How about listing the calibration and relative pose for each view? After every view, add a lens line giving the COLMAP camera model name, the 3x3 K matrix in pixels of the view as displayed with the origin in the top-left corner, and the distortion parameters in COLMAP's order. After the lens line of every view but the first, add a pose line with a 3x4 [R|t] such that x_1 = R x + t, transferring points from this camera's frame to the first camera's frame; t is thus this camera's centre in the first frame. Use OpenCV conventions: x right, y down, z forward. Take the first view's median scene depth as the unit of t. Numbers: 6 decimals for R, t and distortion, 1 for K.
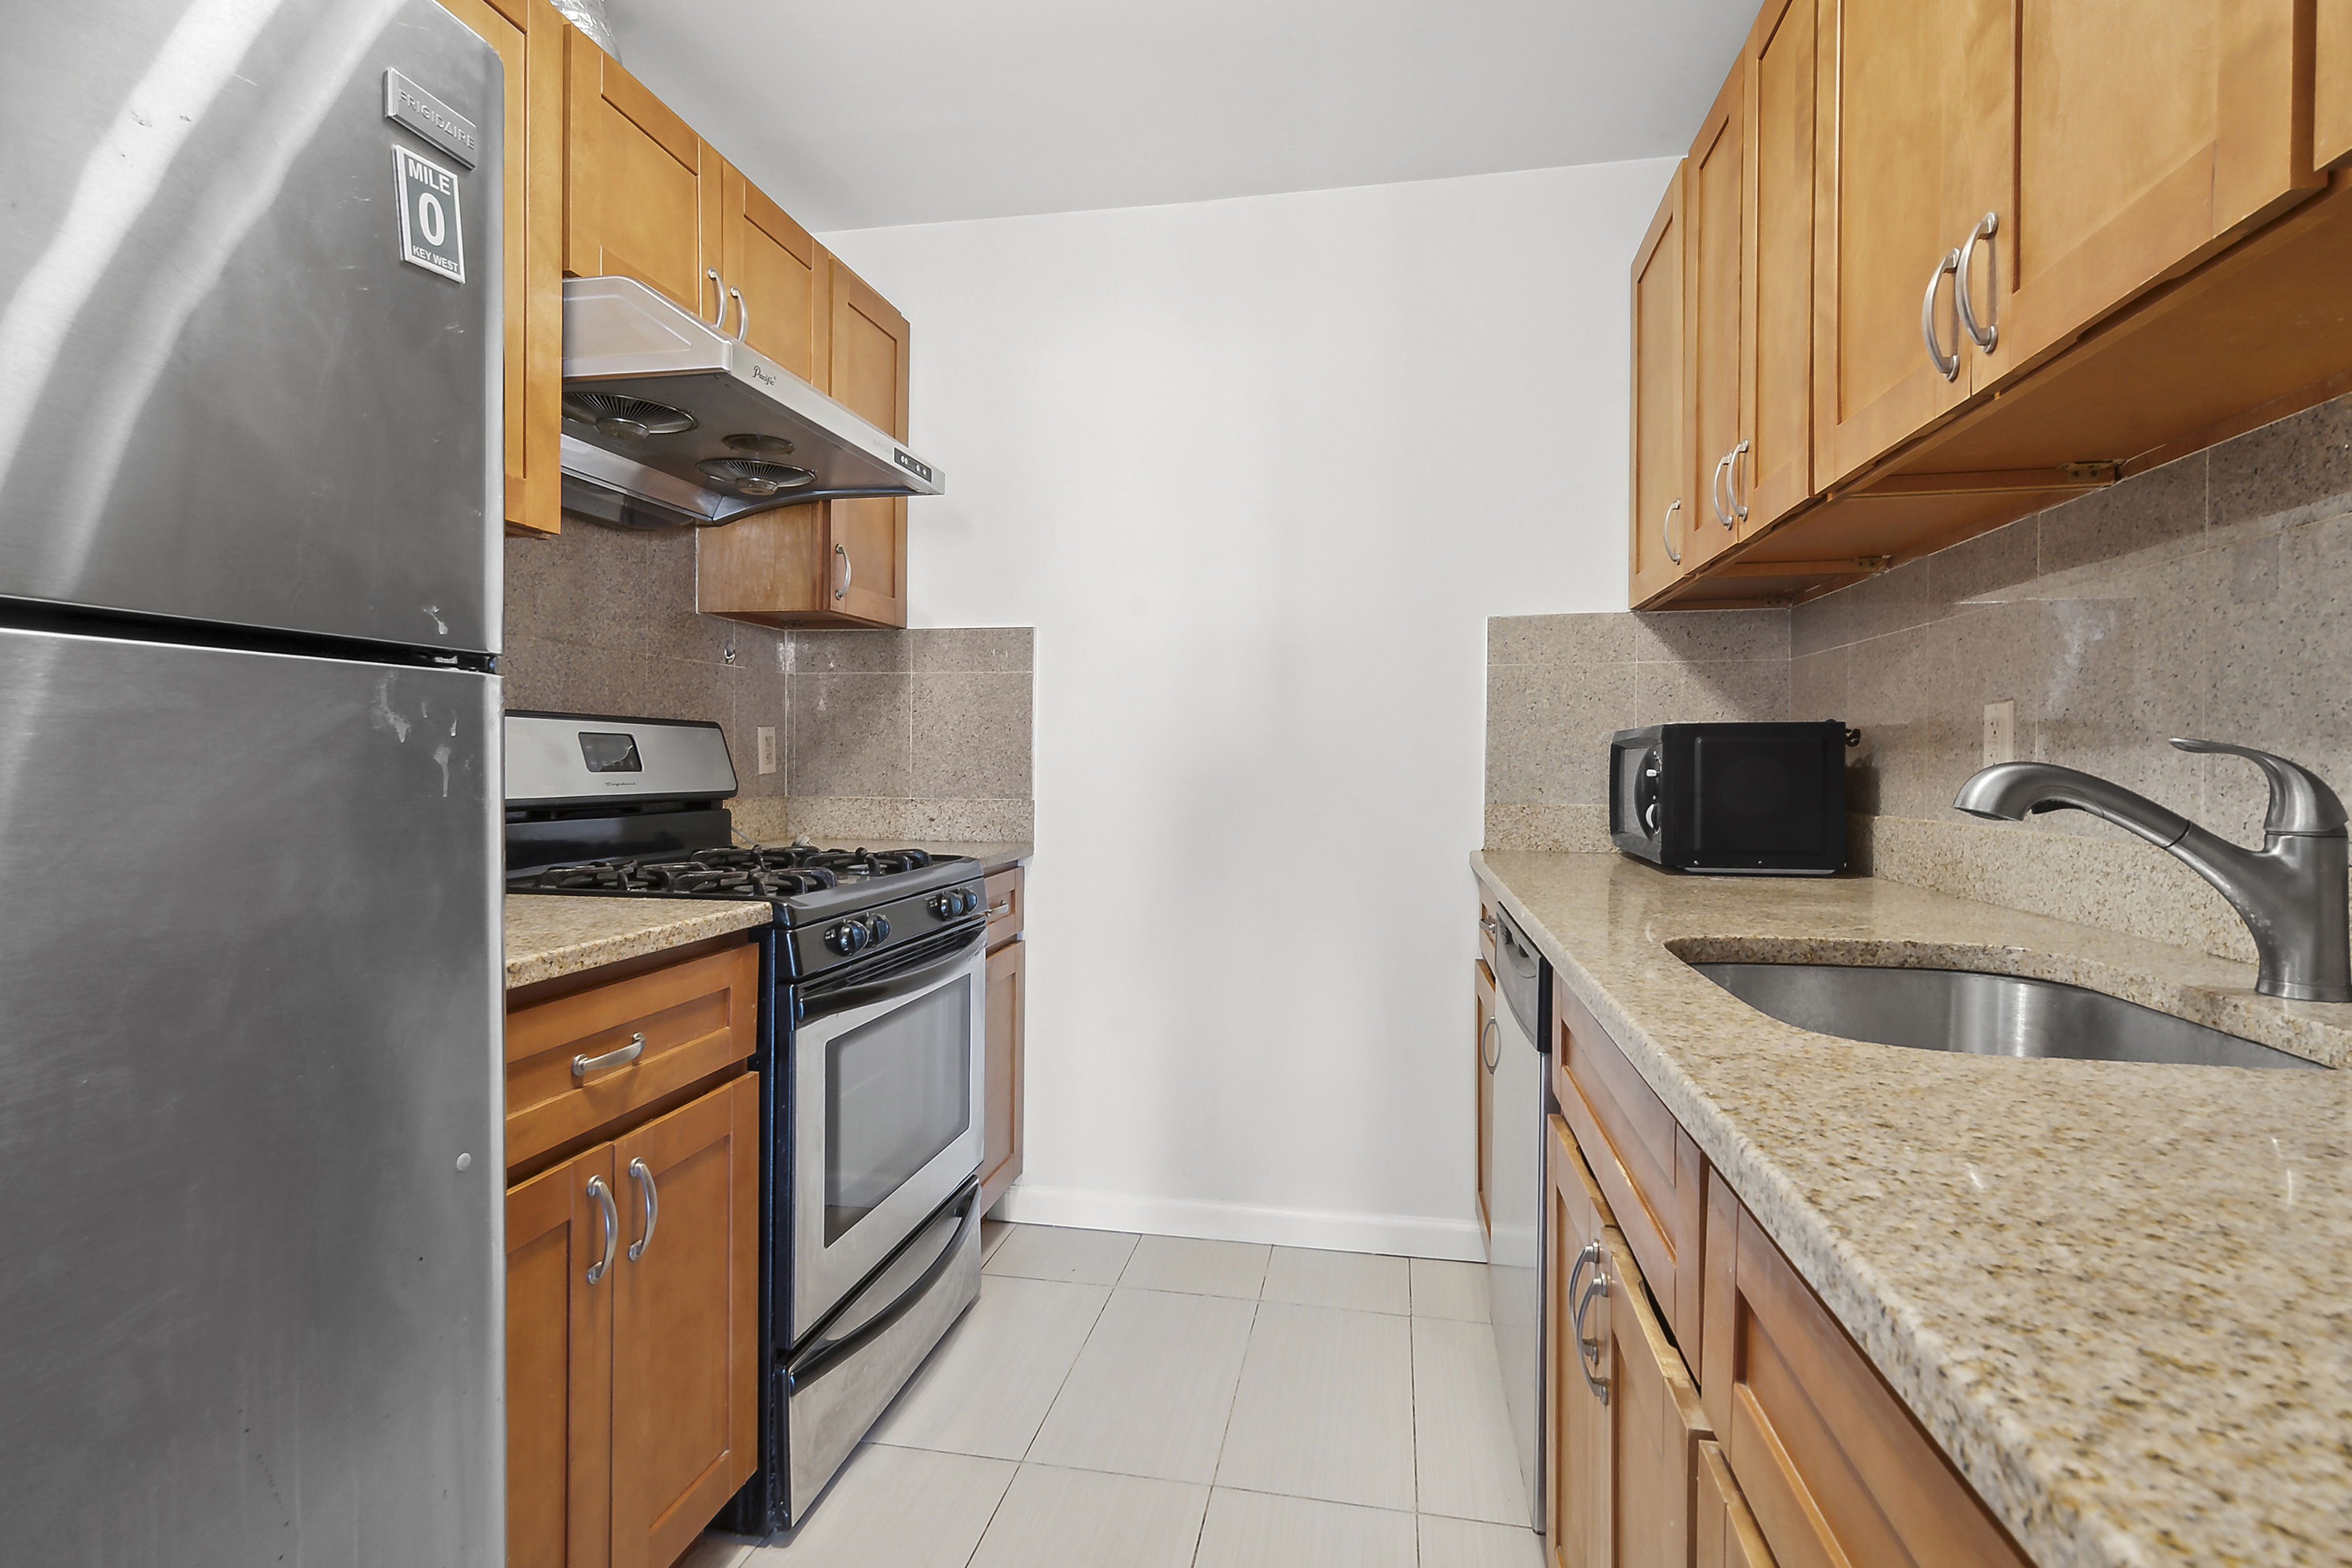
lens RADIAL K [[1132.8, 0, 1176.5], [0, 1132.8, 779.3], [0, 0, 1]] dist [0.023561, -0.000005]
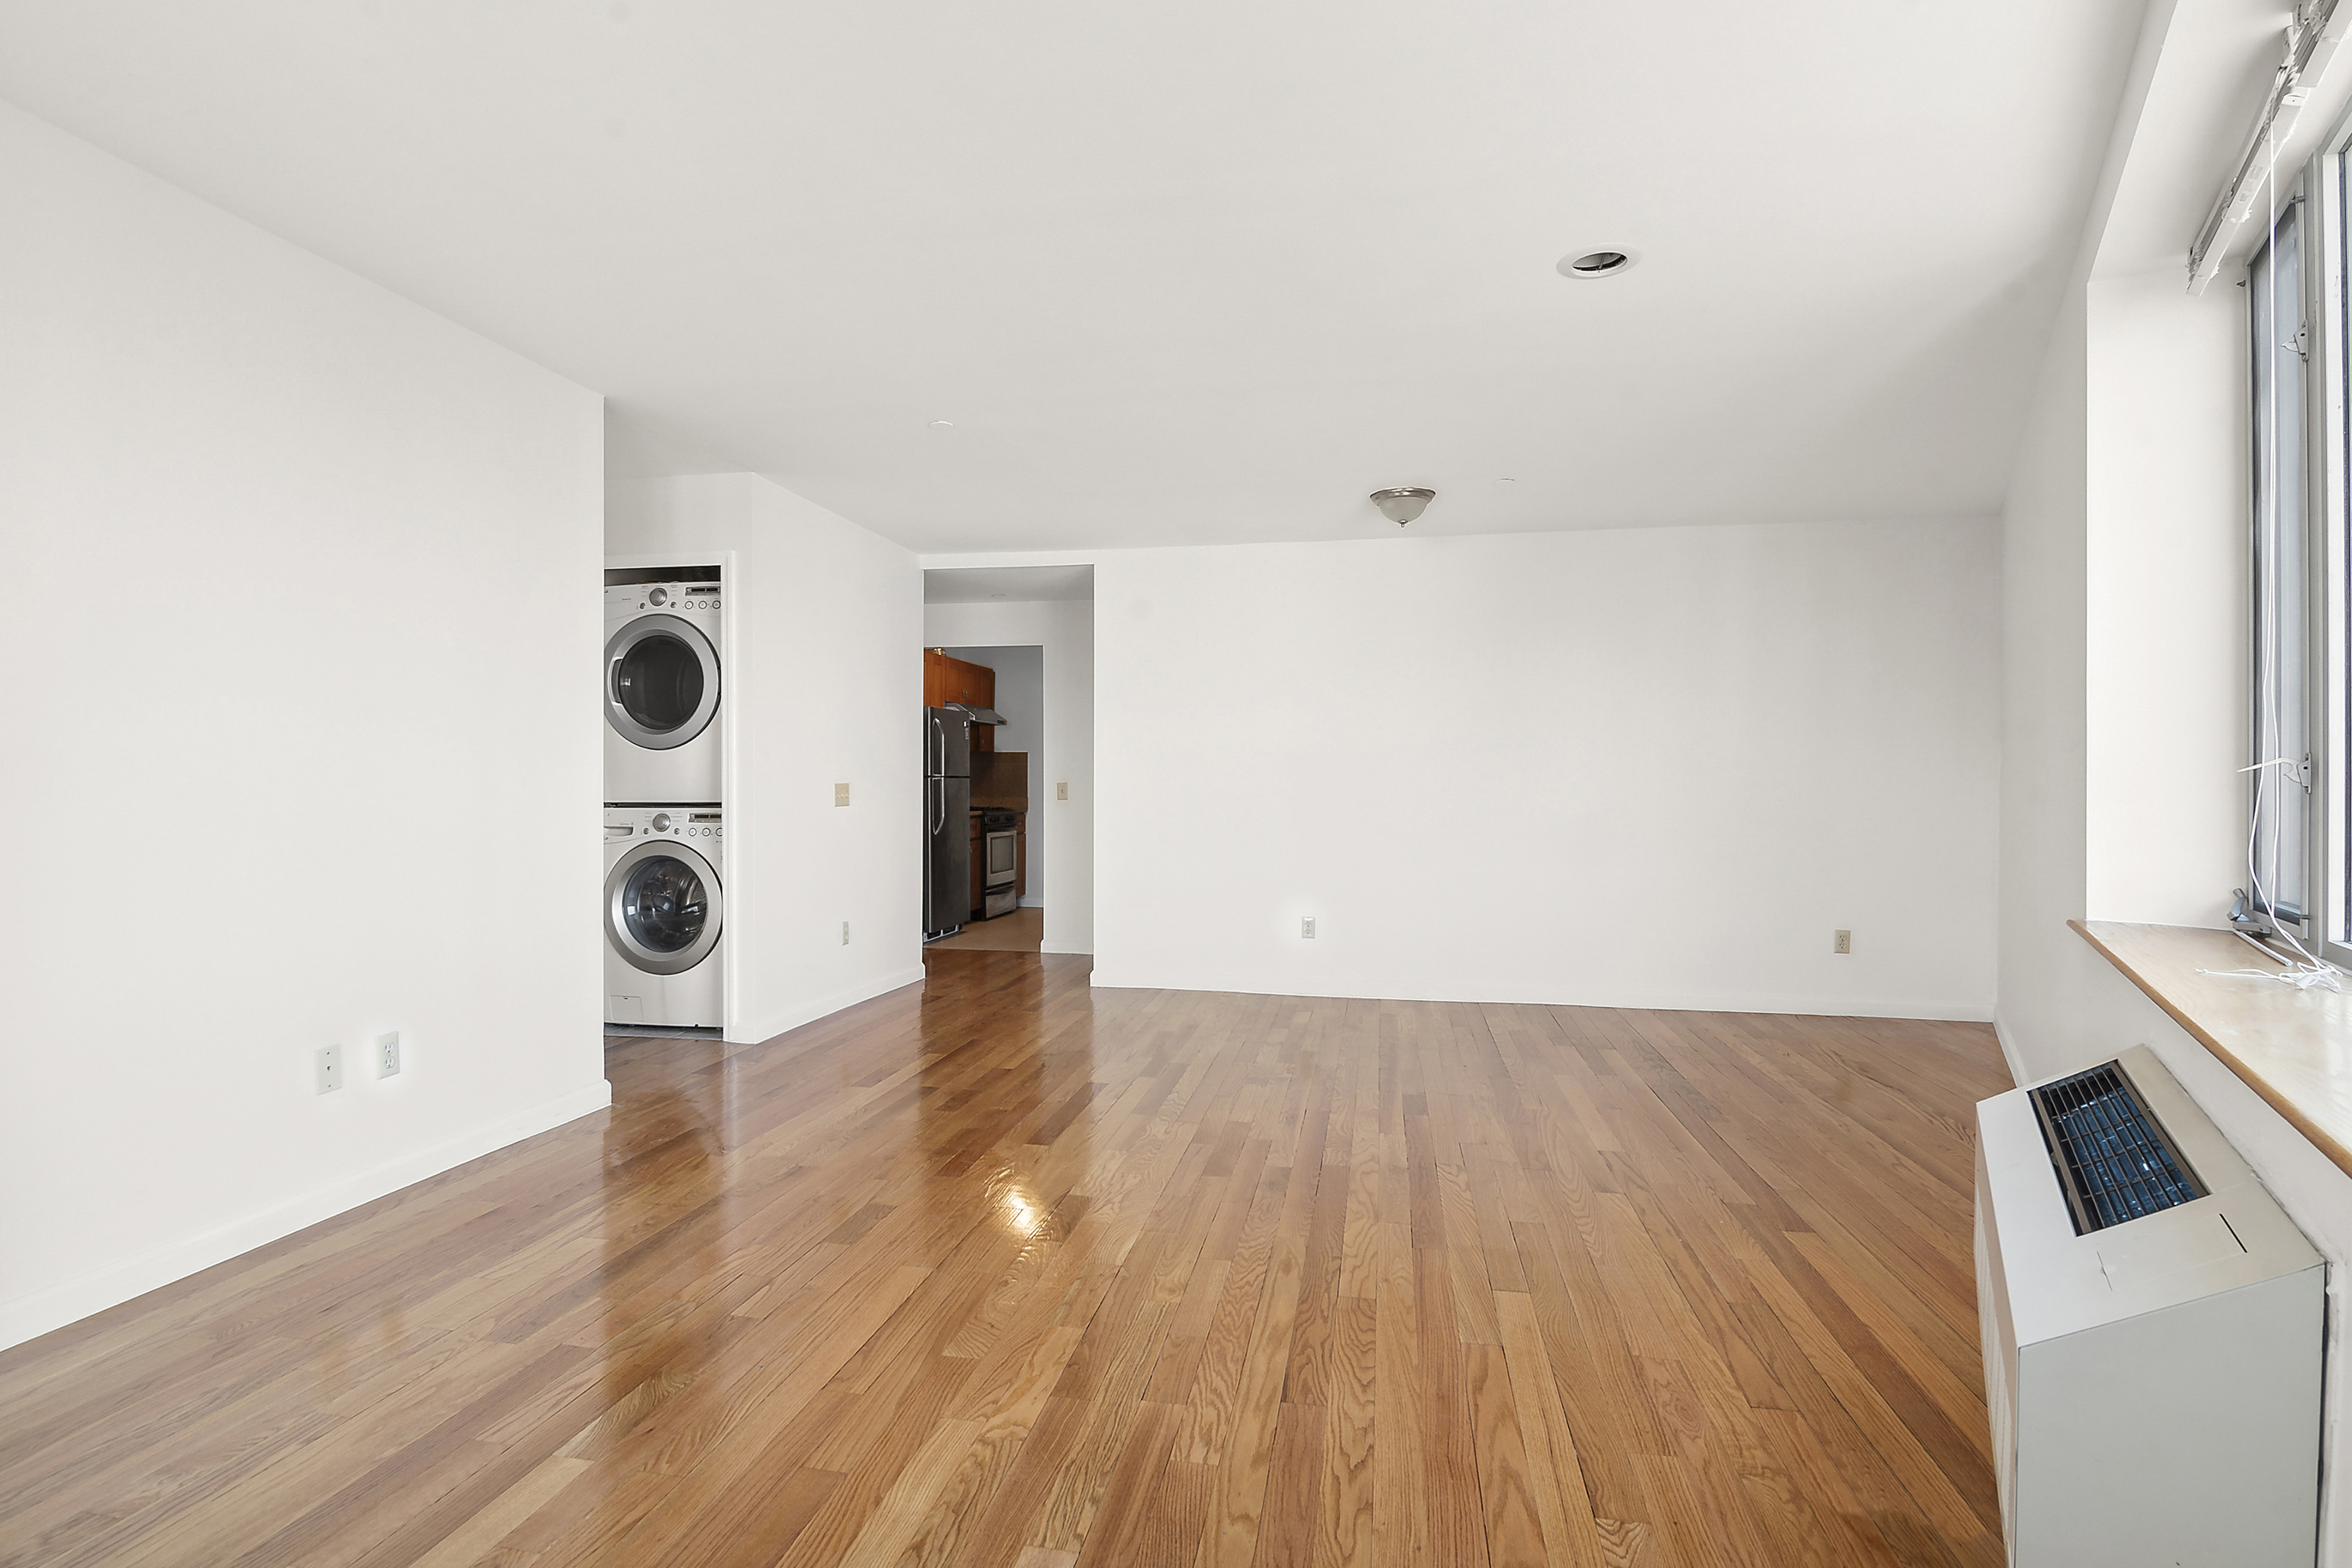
lens RADIAL K [[1132.8, 0, 1175.5], [0, 1132.8, 785.7], [0, 0, 1]] dist [0.023561, -0.000005]
pose [[0.999845, -0.007337, 0.016033, 0.447889], [0.007414, 0.999961, -0.004770, 0.013667], [-0.015998, 0.004889, 0.999860, -4.036614]]
